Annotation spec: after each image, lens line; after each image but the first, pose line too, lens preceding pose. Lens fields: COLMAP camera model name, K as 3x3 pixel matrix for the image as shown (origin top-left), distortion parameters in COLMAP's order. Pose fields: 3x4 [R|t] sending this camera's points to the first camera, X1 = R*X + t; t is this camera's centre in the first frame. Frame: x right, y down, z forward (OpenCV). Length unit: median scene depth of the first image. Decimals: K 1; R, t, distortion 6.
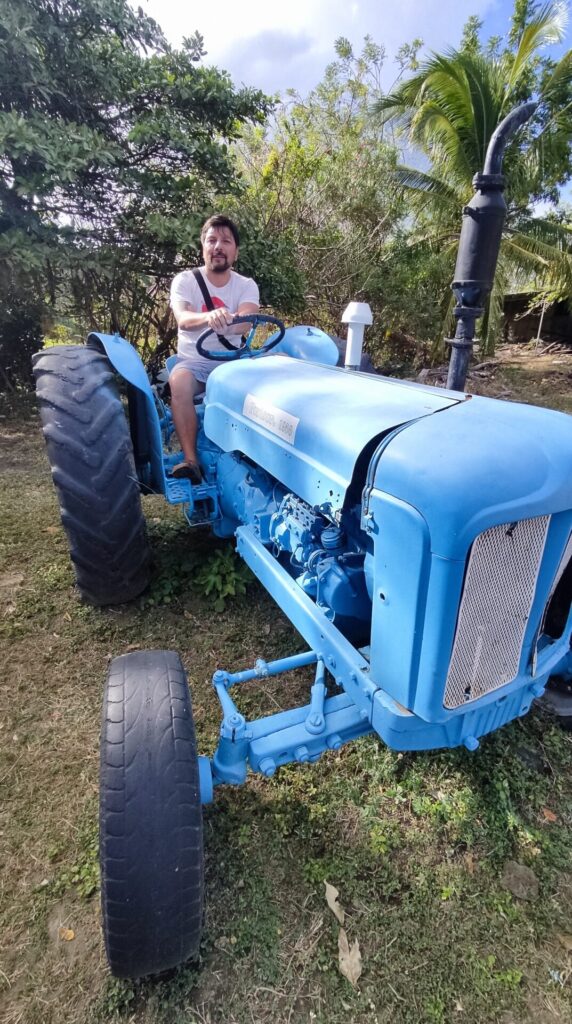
lens RADIAL K [[467.1, 0, 282.4], [0, 467.1, 512.5], [0, 0, 1]] dist [0.001885, 0.000658]
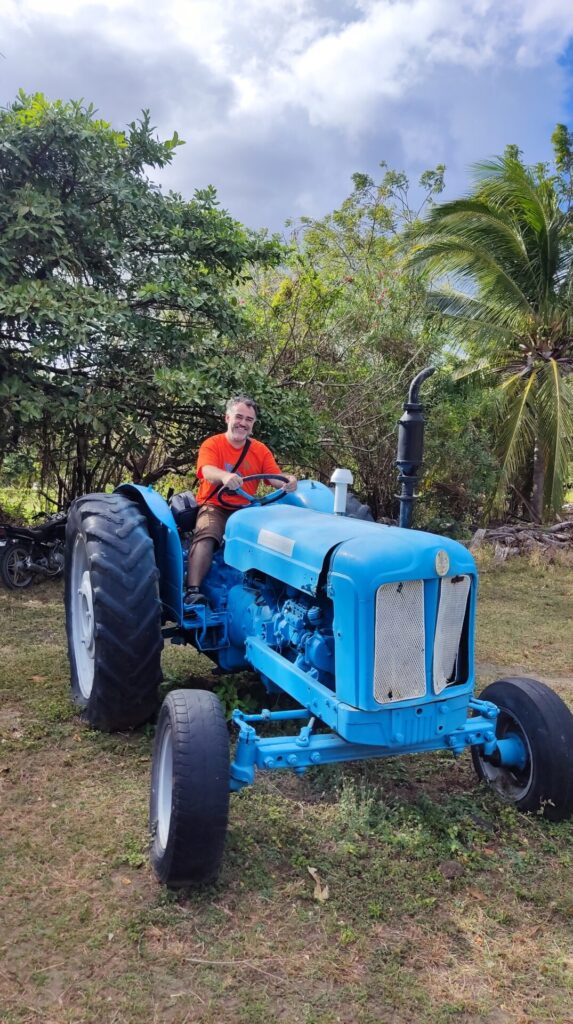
lens RADIAL K [[753.2, 0, 288.4], [0, 753.2, 511.7], [0, 0, 1]] dist [0.010531, 0.000955]
pose [[0.999814, 0.017741, -0.007583, 0.019353], [-0.019229, 0.948401, -0.316490, 0.318181], [0.001577, 0.316576, 0.948566, -0.901499]]
